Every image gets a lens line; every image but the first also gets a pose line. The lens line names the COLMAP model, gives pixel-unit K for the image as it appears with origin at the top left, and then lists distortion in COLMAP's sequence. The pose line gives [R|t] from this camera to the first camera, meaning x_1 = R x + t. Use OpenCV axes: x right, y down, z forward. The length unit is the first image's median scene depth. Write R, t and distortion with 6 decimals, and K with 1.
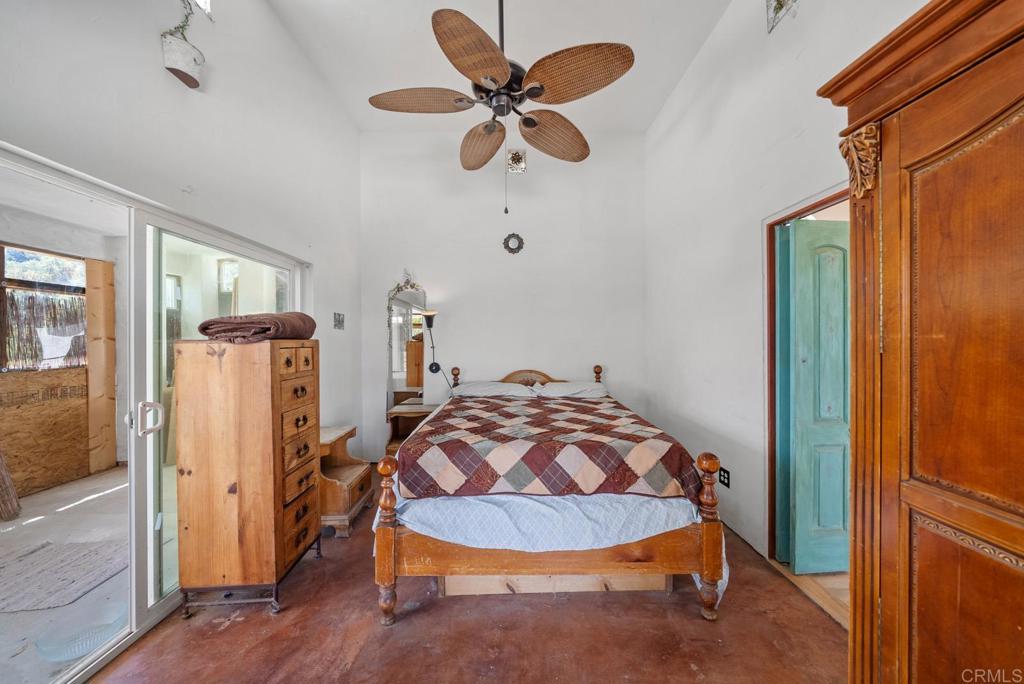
lens RADIAL K [[352.9, 0, 512.2], [0, 352.9, 336.7], [0, 0, 1]] dist [-0.005979, 0.000622]
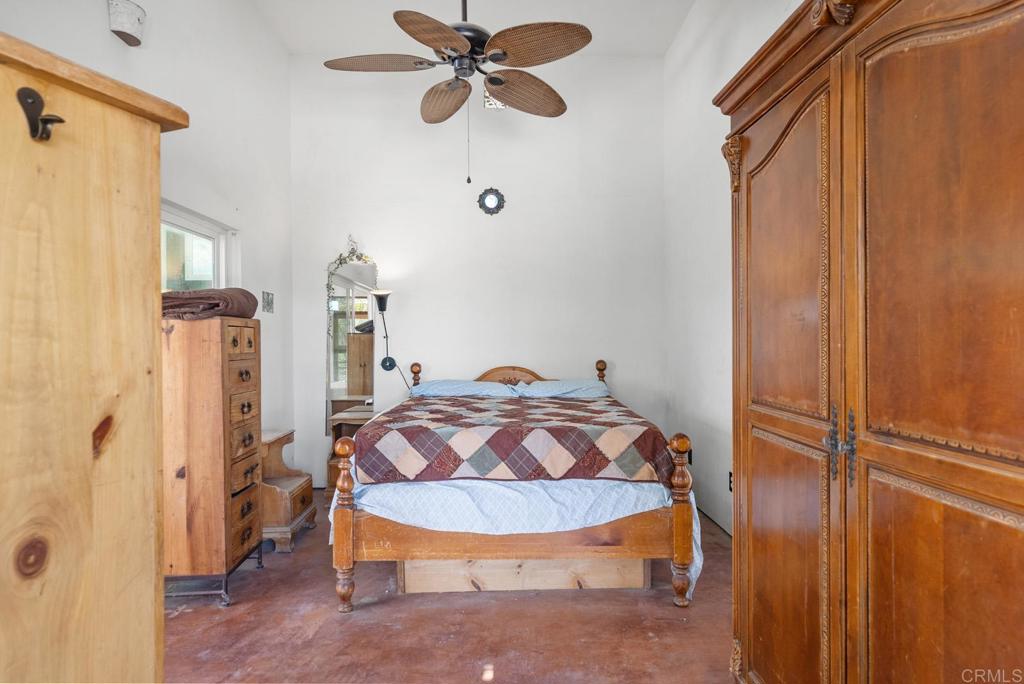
lens RADIAL K [[615.0, 0, 515.1], [0, 615.0, 342.7], [0, 0, 1]] dist [0.001886, 0.001518]
pose [[0.999997, -0.001559, 0.001766, 0.102539], [0.001556, 0.999998, 0.001464, 0.078468], [-0.001768, -0.001461, 0.999997, -0.651104]]
